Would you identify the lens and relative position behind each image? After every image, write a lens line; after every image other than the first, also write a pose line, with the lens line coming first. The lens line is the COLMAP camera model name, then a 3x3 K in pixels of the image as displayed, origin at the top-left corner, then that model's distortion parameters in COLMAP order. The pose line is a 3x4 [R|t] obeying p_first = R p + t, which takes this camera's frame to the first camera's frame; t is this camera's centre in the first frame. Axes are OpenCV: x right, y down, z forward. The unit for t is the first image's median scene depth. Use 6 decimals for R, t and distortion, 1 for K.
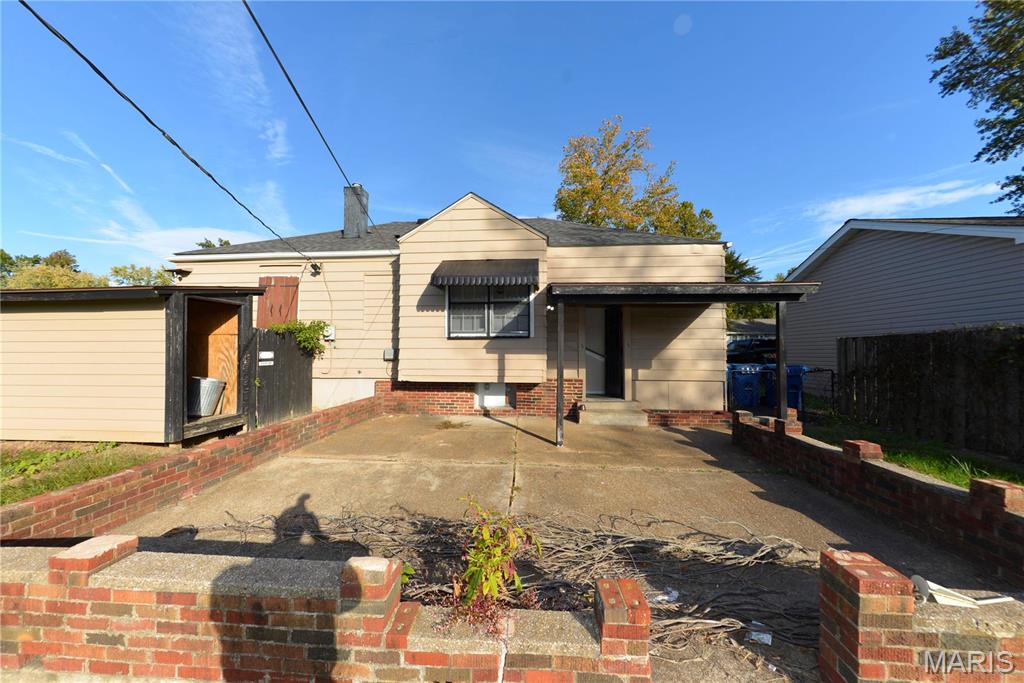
lens RADIAL K [[353.3, 0, 510.5], [0, 353.3, 344.6], [0, 0, 1]] dist [0.002770, 0.000149]
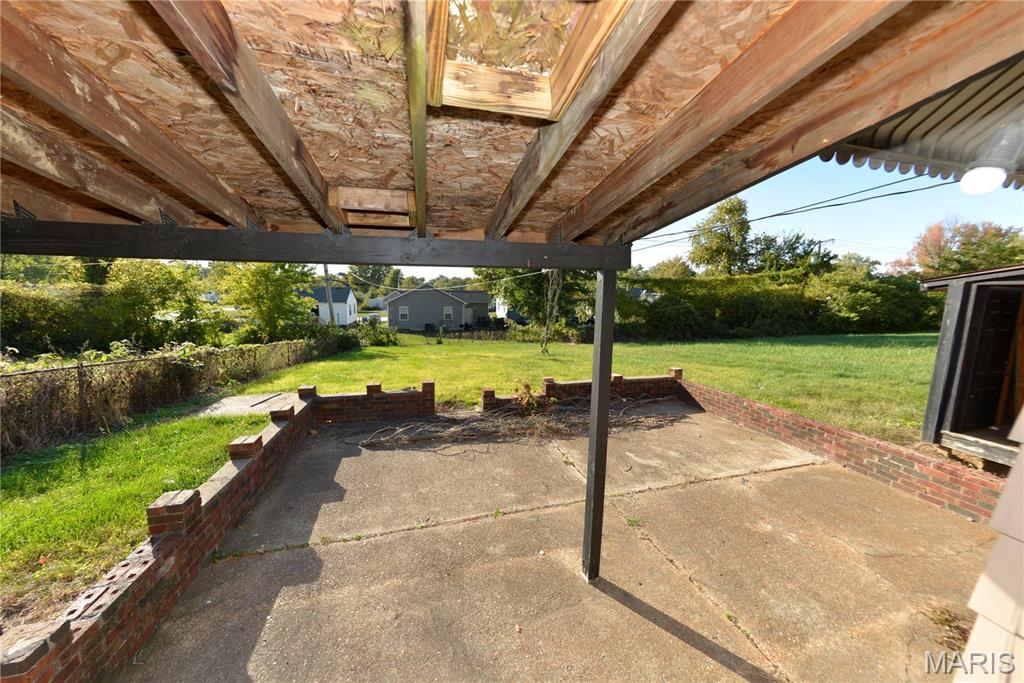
lens RADIAL K [[353.3, 0, 511.8], [0, 353.3, 341.7], [0, 0, 1]] dist [0.002770, 0.000149]
pose [[-0.950670, 0.021647, -0.309447, 0.532533], [-0.017423, 0.992261, 0.122941, -0.120195], [0.309714, 0.122268, -0.942936, 1.964951]]
